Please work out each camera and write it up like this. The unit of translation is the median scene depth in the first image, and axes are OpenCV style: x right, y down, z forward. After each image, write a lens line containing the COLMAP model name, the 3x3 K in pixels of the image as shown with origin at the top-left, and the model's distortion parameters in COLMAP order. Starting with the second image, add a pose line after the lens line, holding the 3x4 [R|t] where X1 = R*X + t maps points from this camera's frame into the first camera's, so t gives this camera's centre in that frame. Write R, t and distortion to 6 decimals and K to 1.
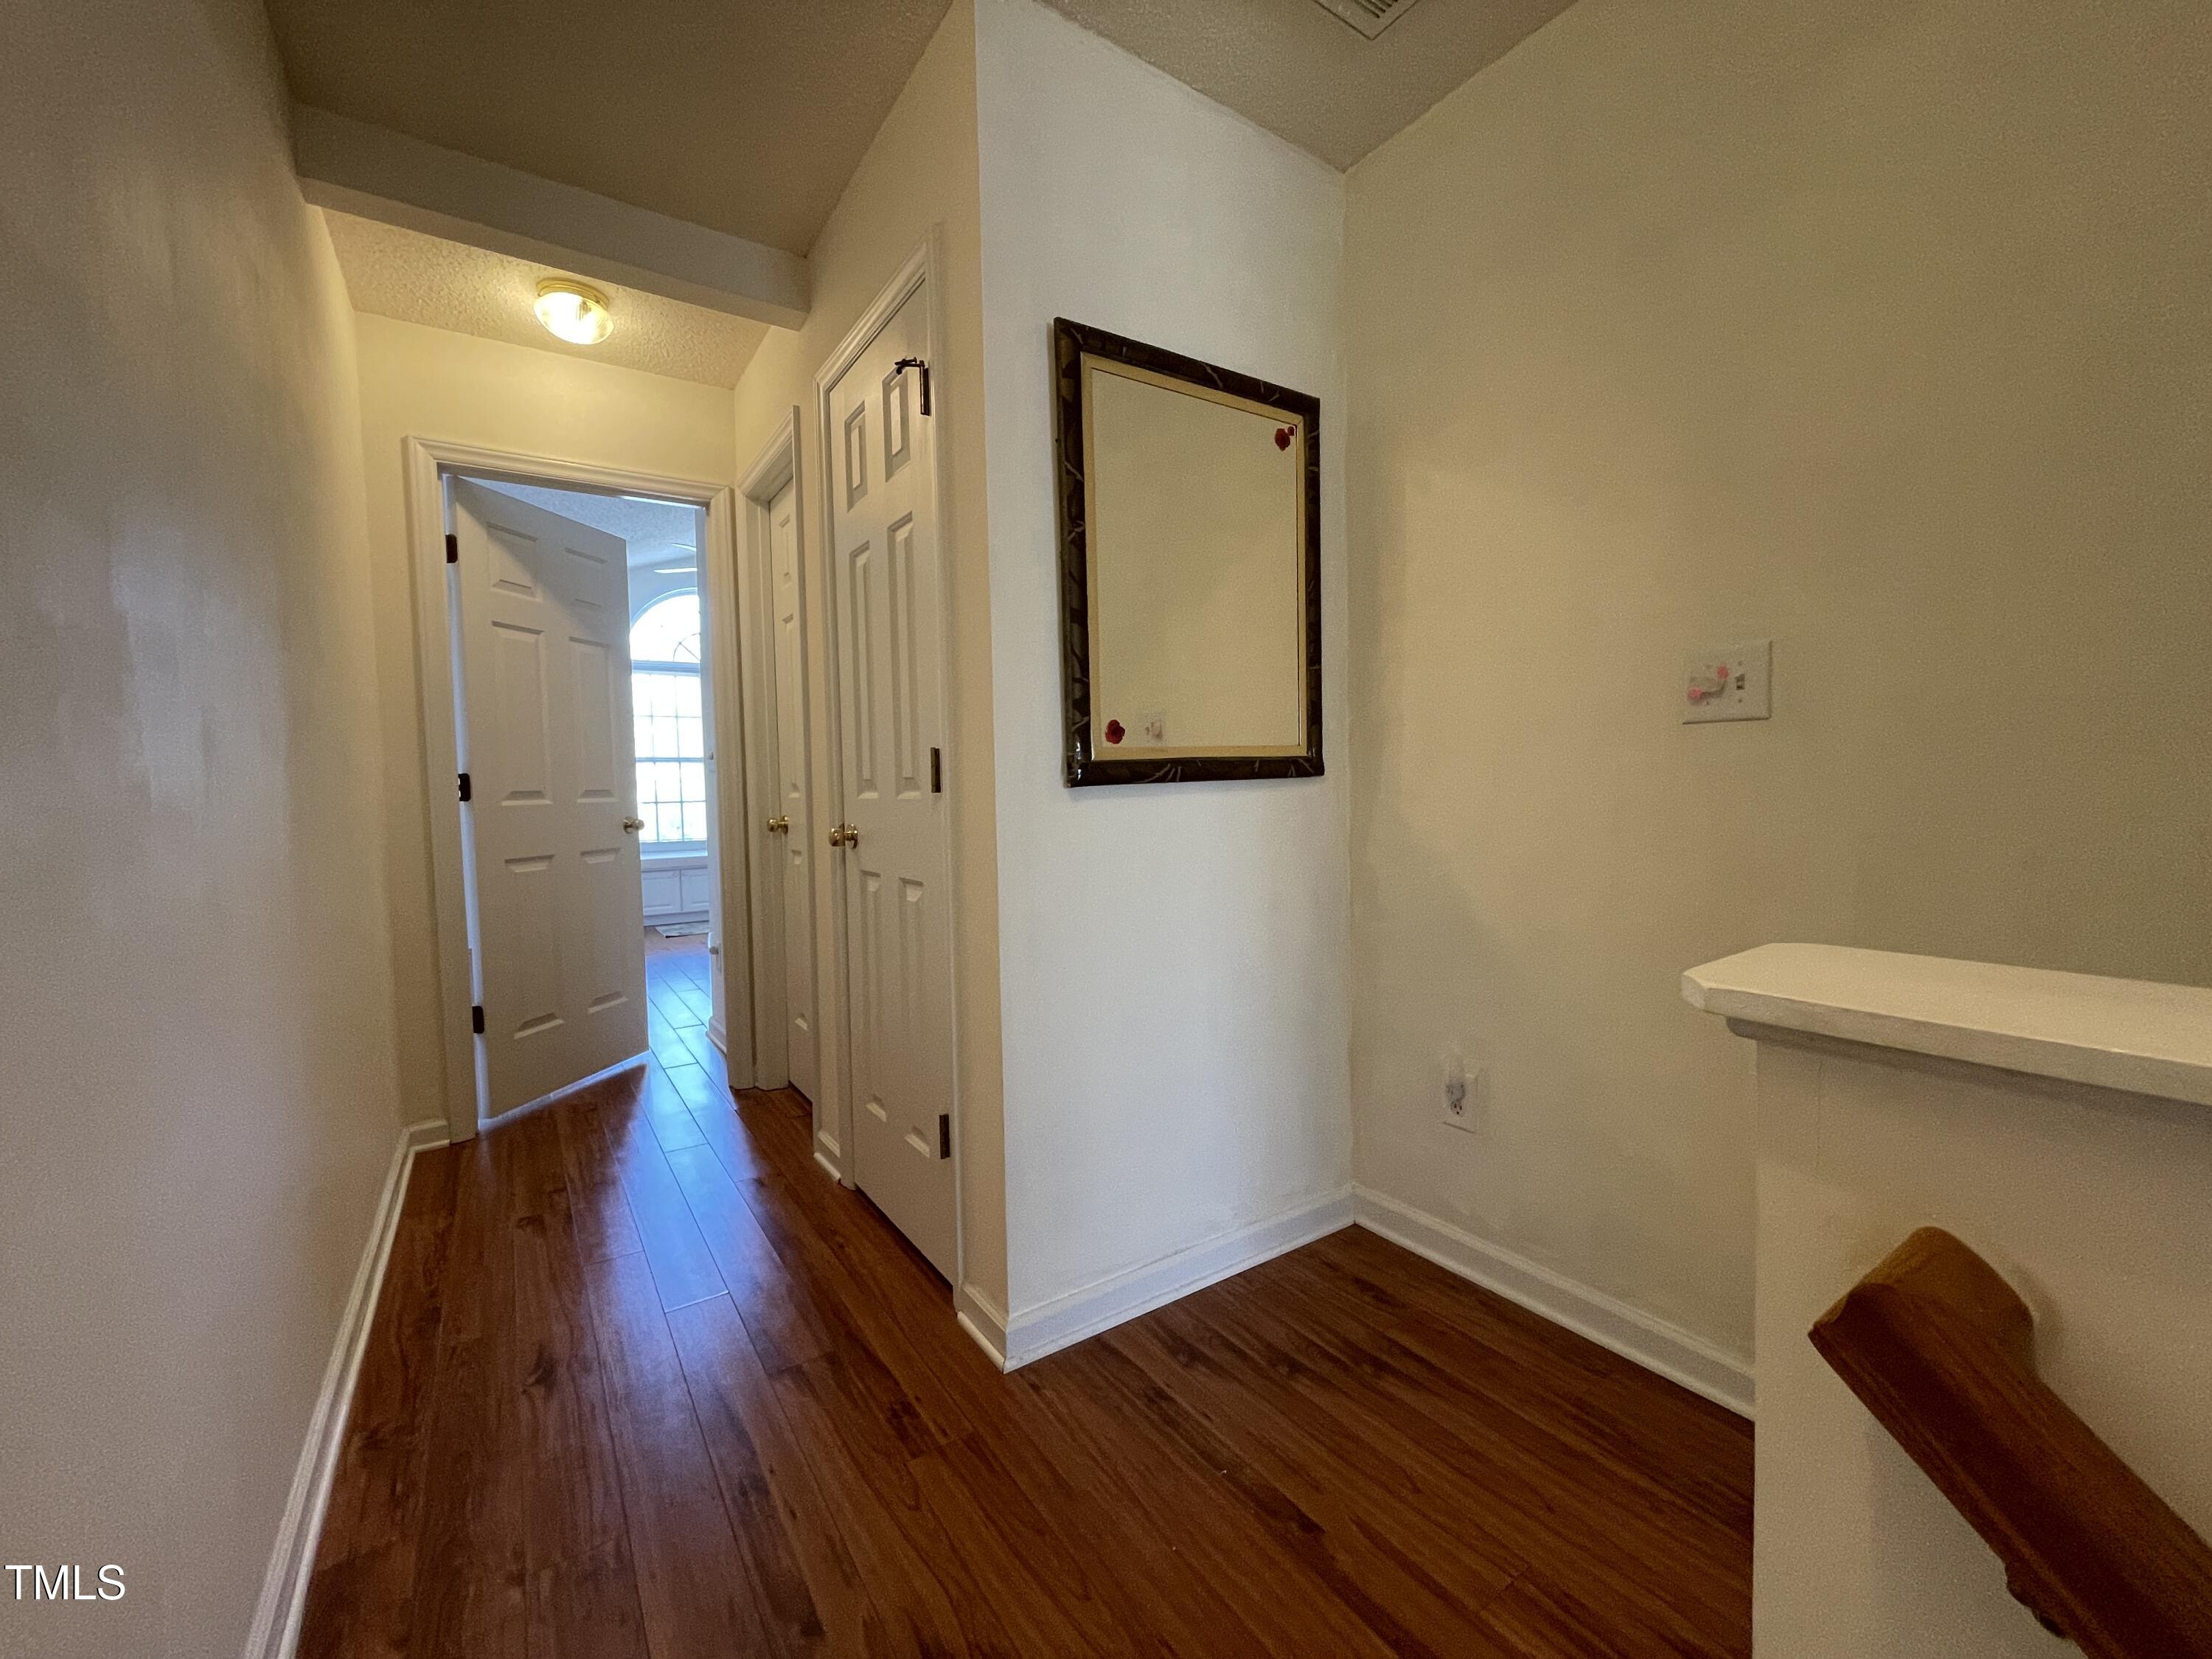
lens RADIAL K [[890.5, 0, 1094.1], [0, 890.5, 828.5], [0, 0, 1]] dist [-0.002829, 0.000638]
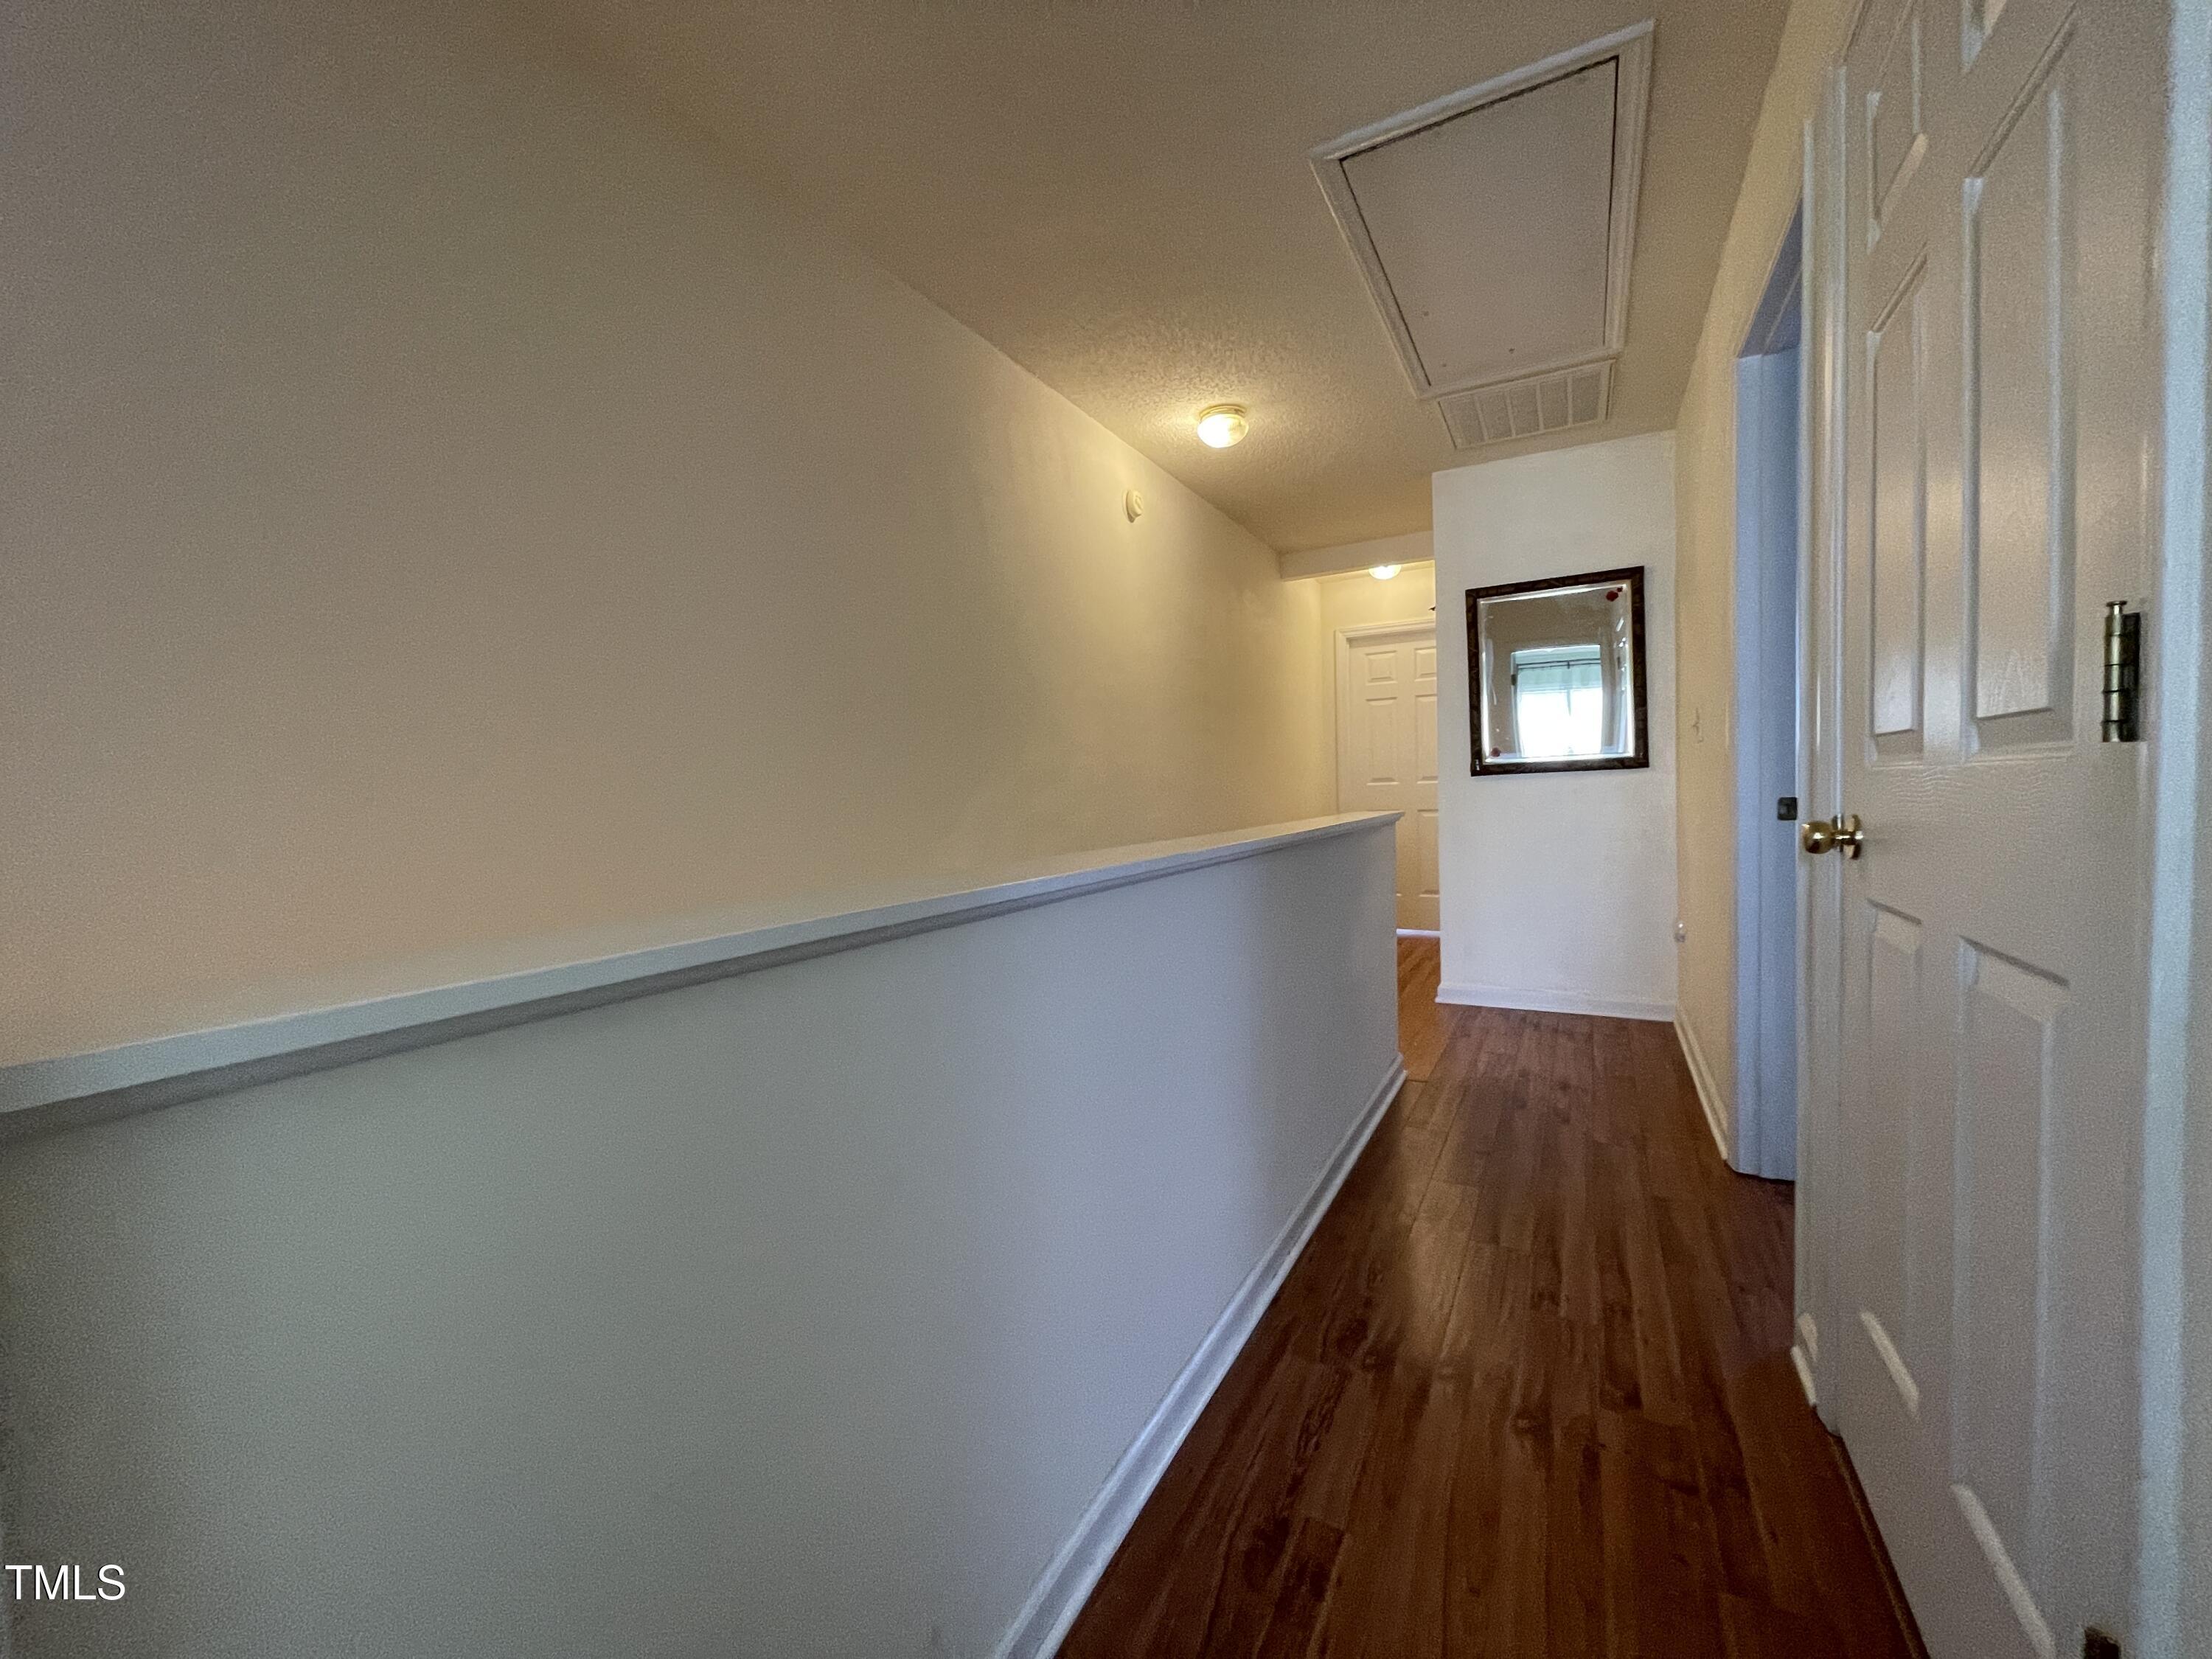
lens RADIAL K [[890.5, 0, 1102.6], [0, 890.5, 830.1], [0, 0, 1]] dist [-0.002829, 0.000638]
pose [[0.470323, 0.043520, -0.881420, 1.410529], [-0.024663, 0.999041, 0.036168, 0.032458], [0.882149, 0.004728, 0.470946, -0.894706]]
